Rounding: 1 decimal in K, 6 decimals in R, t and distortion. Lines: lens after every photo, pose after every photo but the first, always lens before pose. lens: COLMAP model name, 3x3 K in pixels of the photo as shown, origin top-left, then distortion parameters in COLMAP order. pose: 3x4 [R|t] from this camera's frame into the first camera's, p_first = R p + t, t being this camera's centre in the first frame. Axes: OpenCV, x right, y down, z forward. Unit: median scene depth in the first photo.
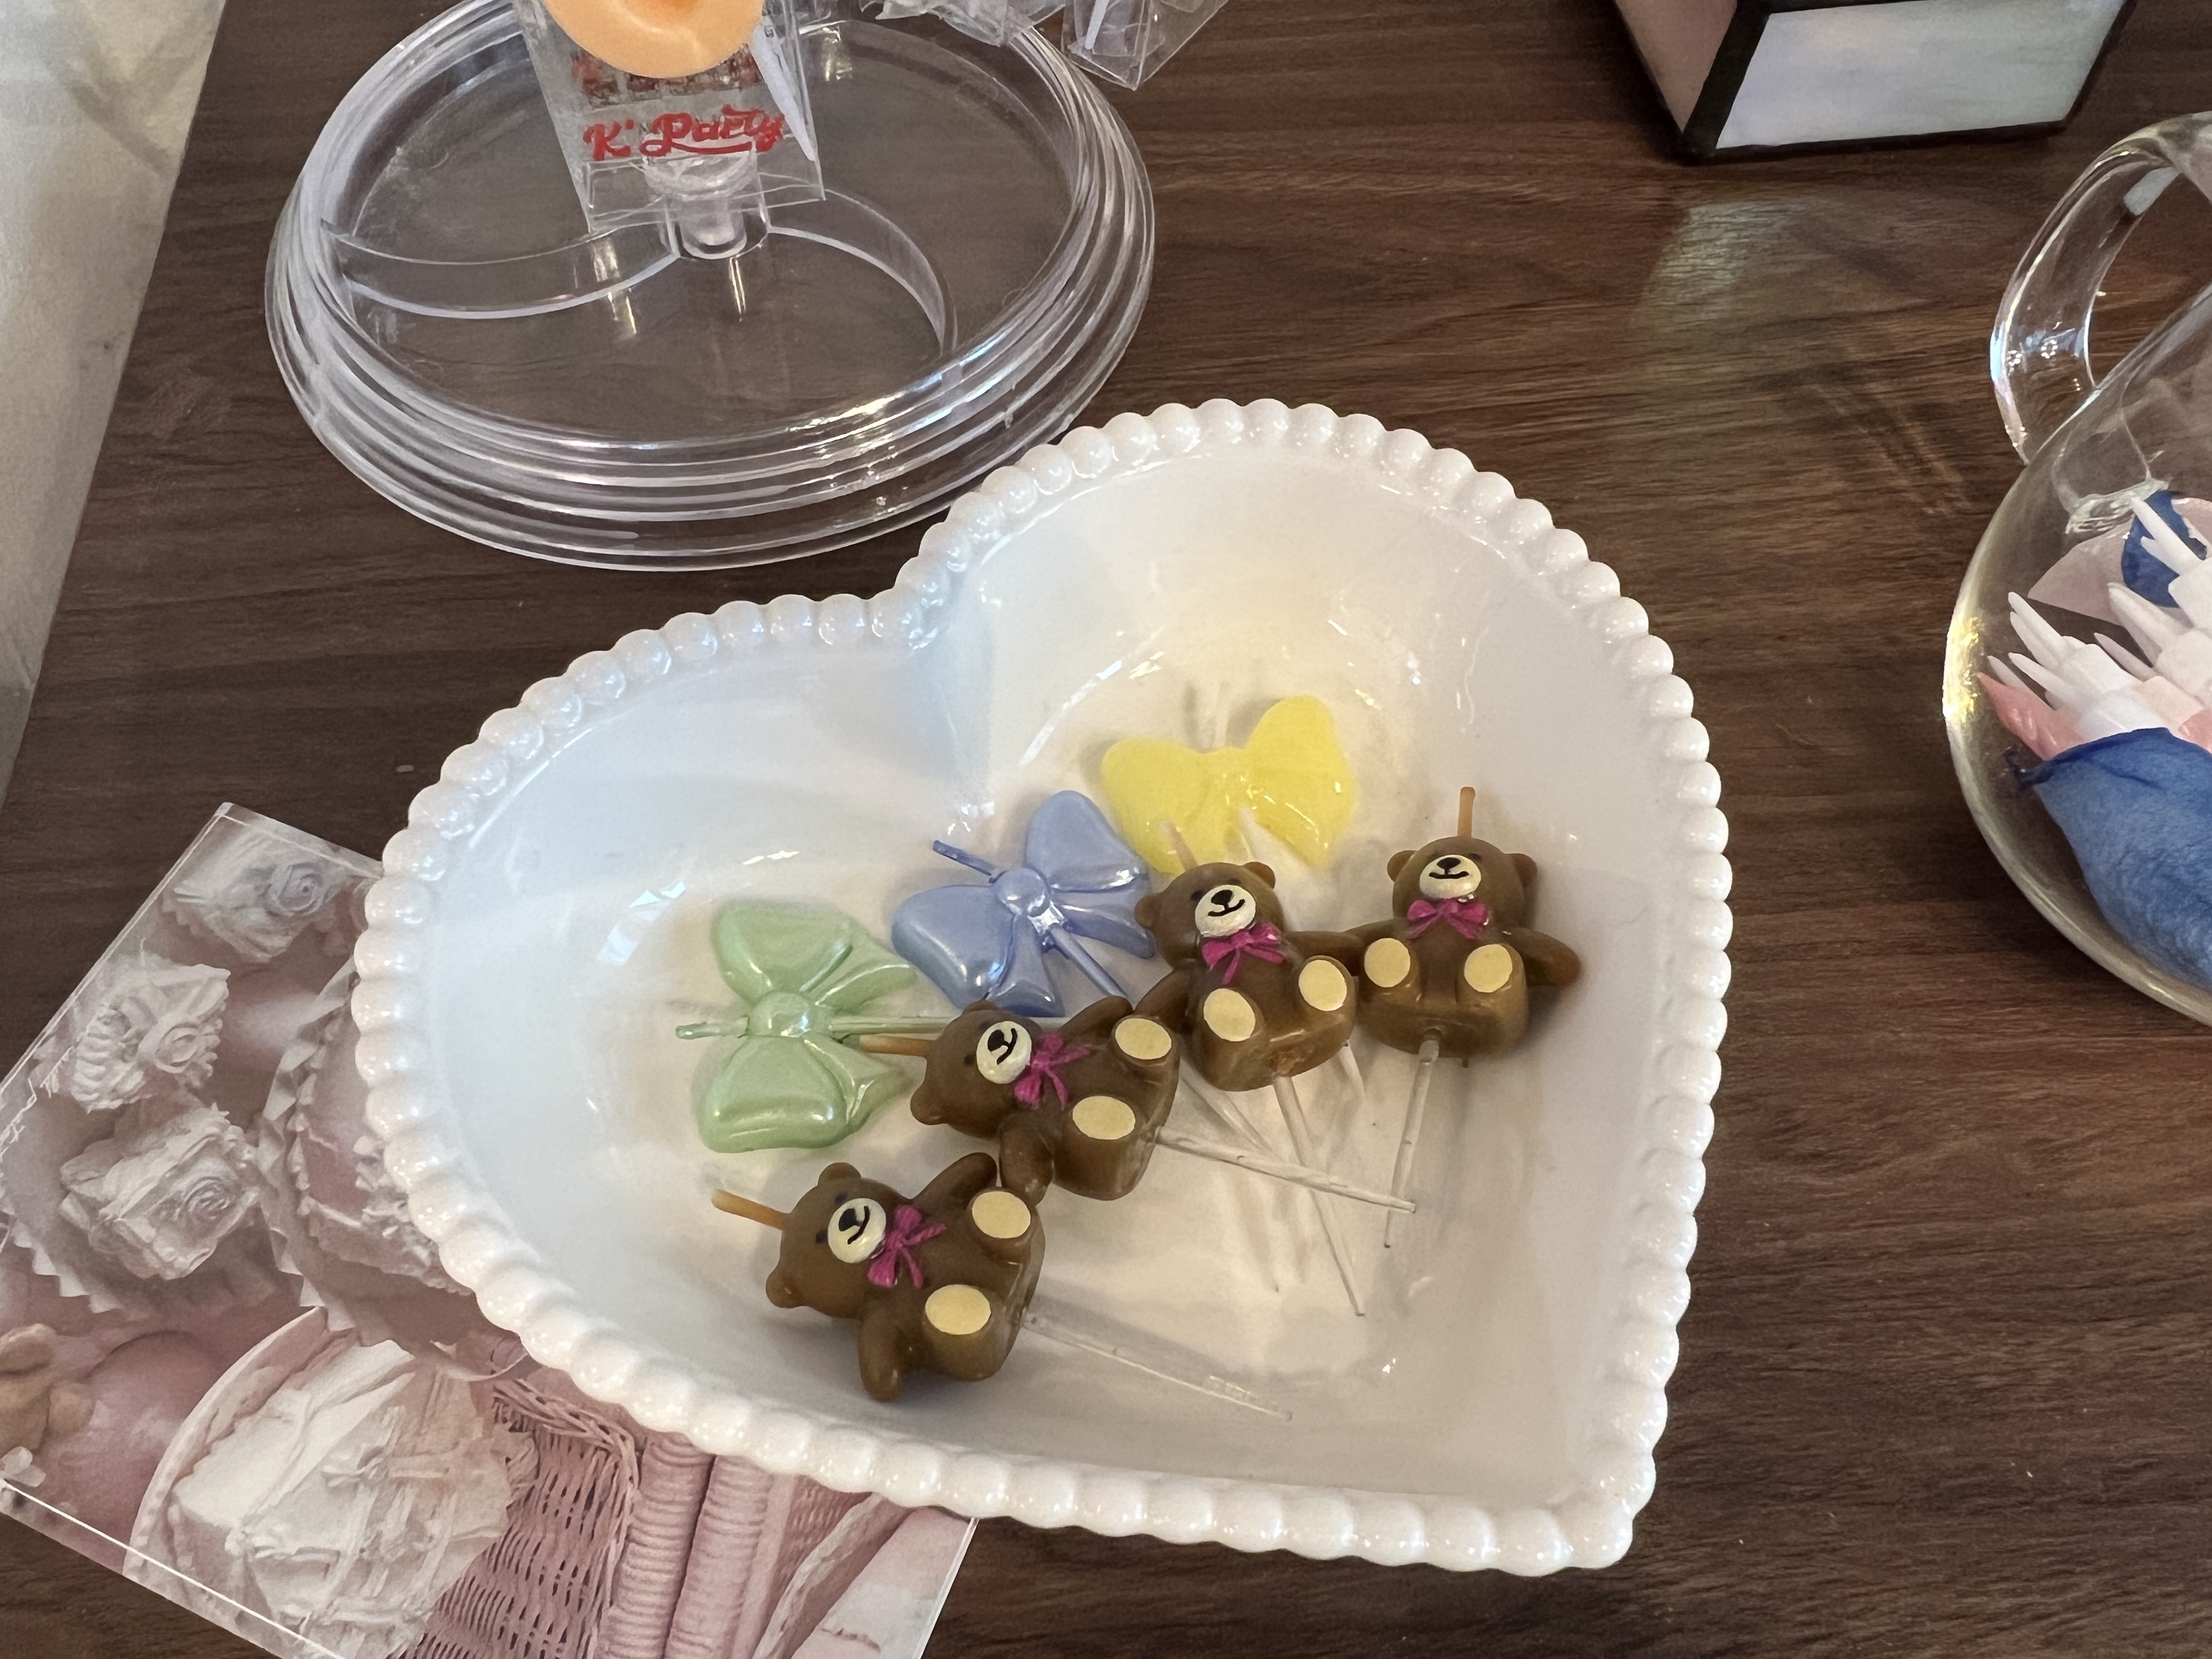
lens RADIAL K [[1550.3, 0, 1092.1], [0, 1550.3, 830.1], [0, 0, 1]] dist [-0.011948, -0.004065]
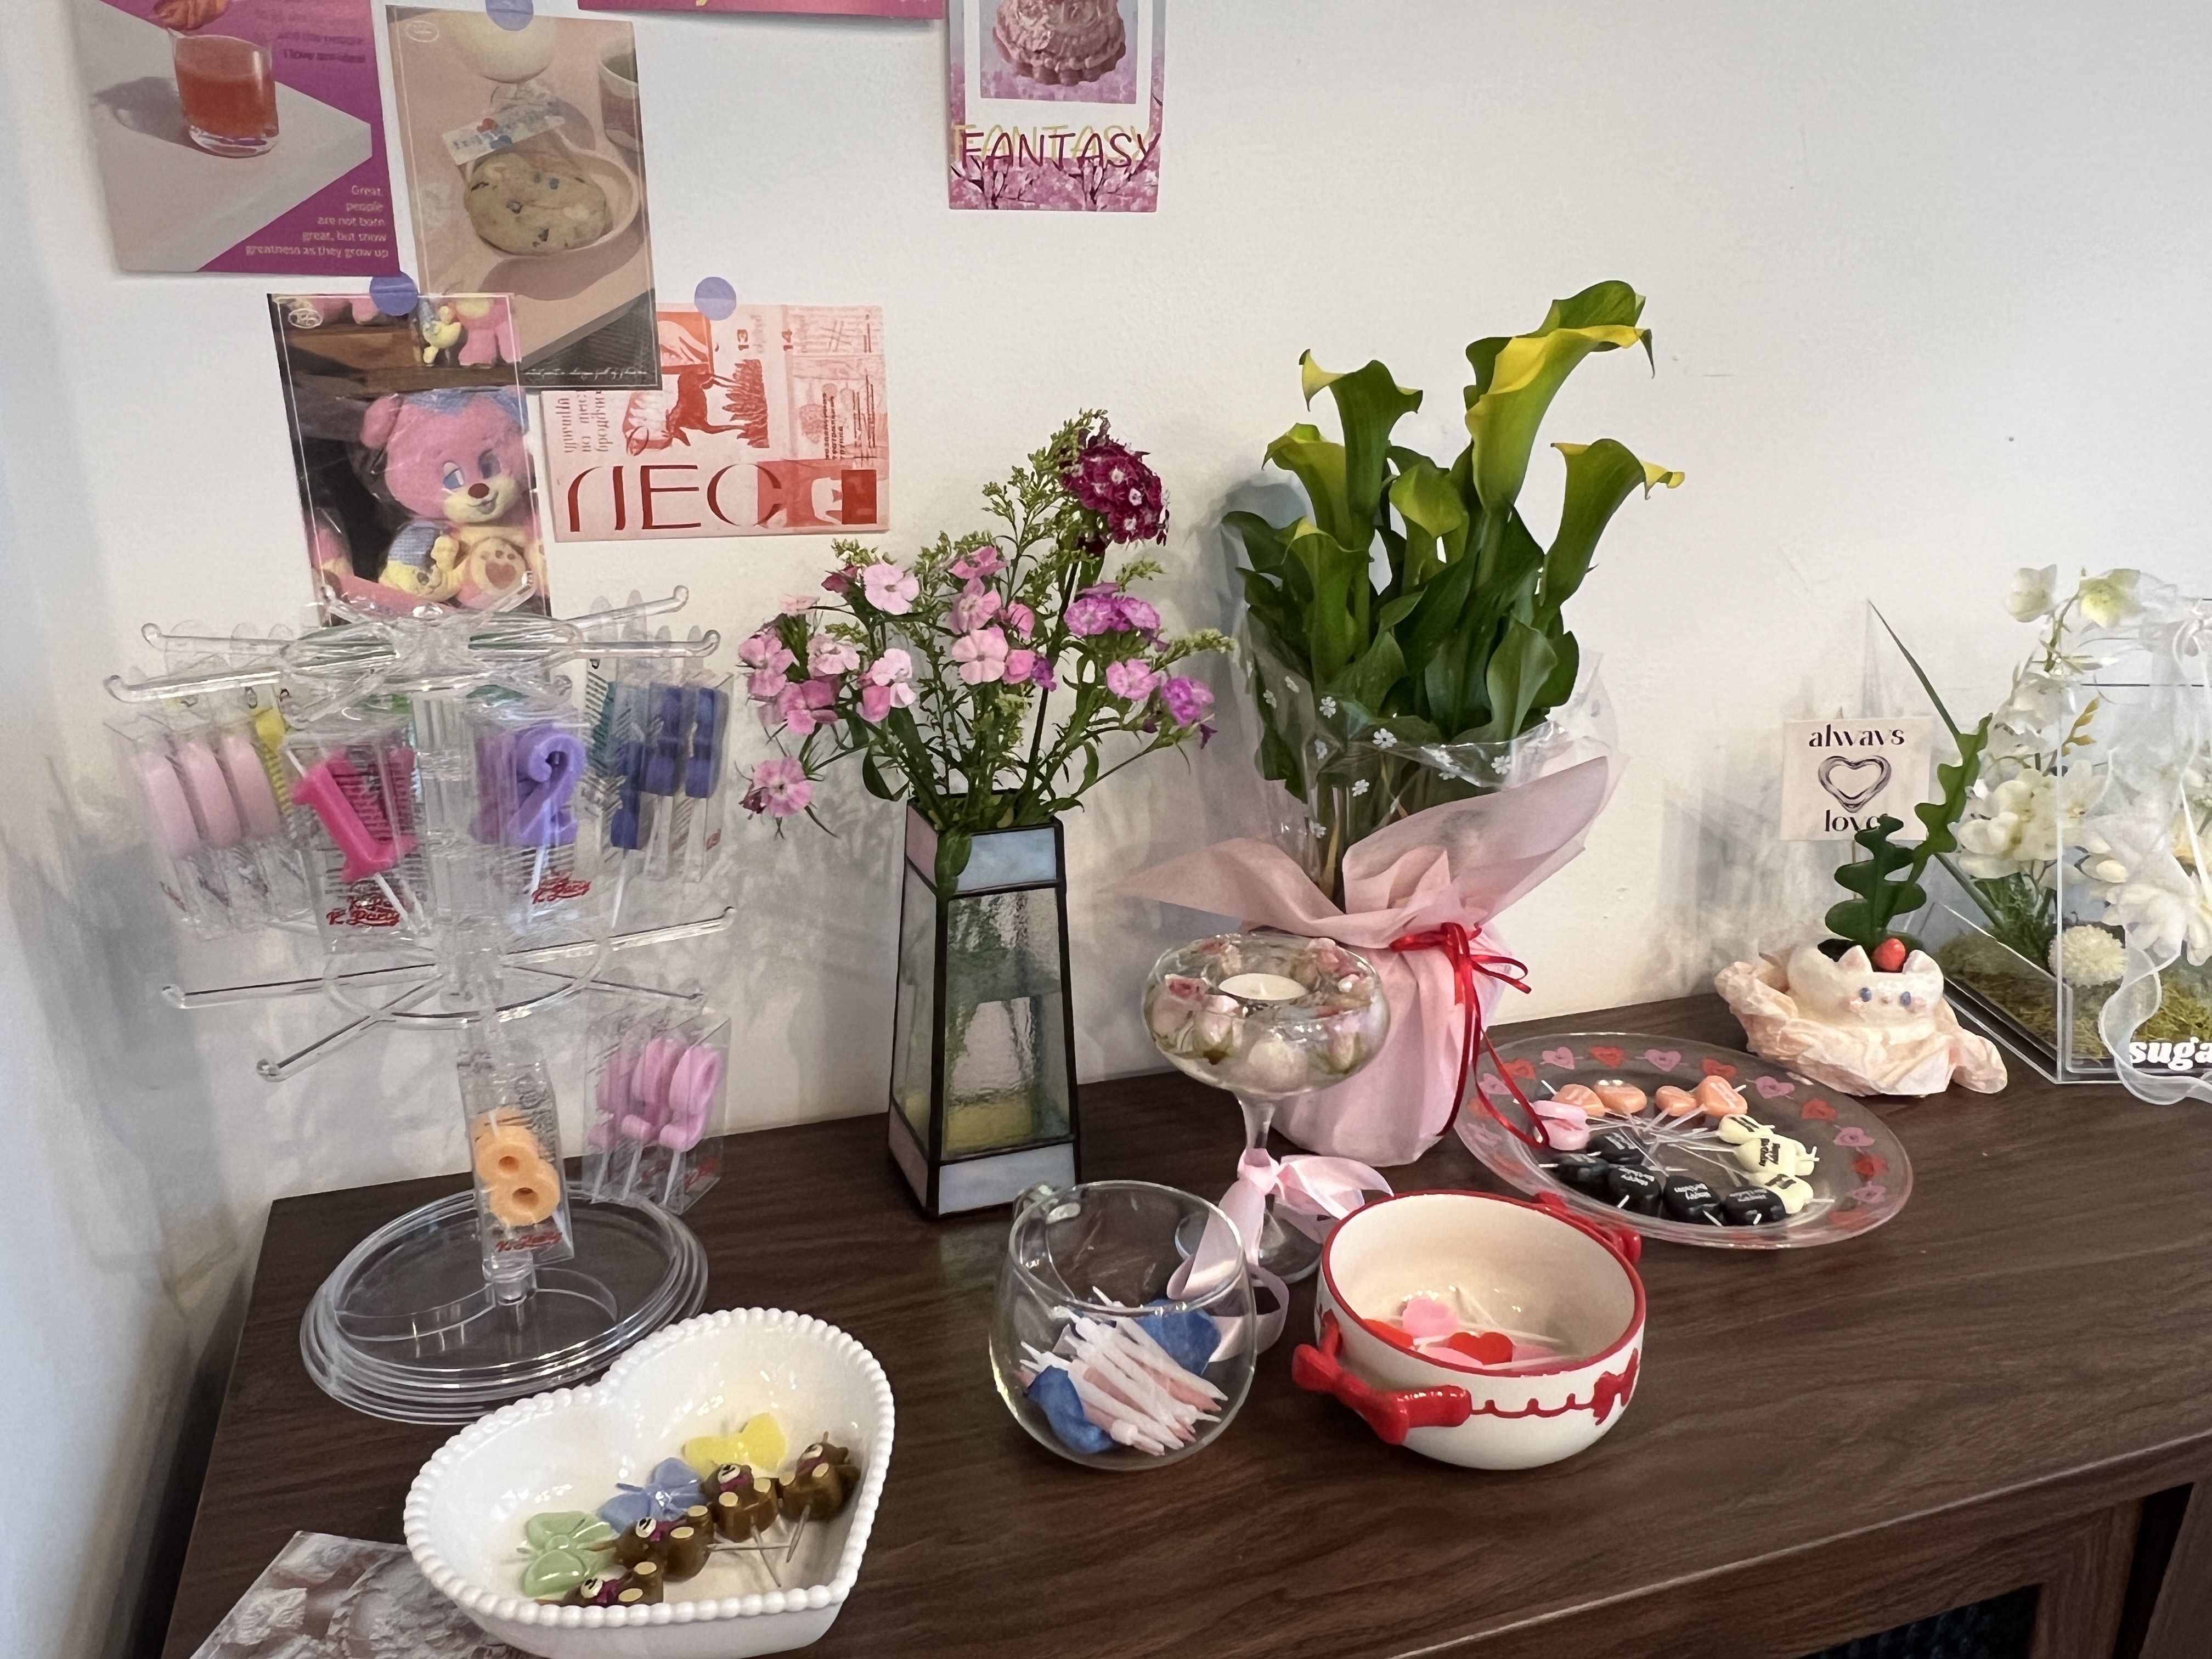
lens RADIAL K [[1665.6, 0, 1102.0], [0, 1665.6, 839.3], [0, 0, 1]] dist [-0.003382, 0.002143]
pose [[0.970940, -0.061227, 0.231360, 0.100922], [0.196830, 0.754209, -0.626439, 1.047341], [-0.136139, 0.653773, 0.744343, -1.782503]]
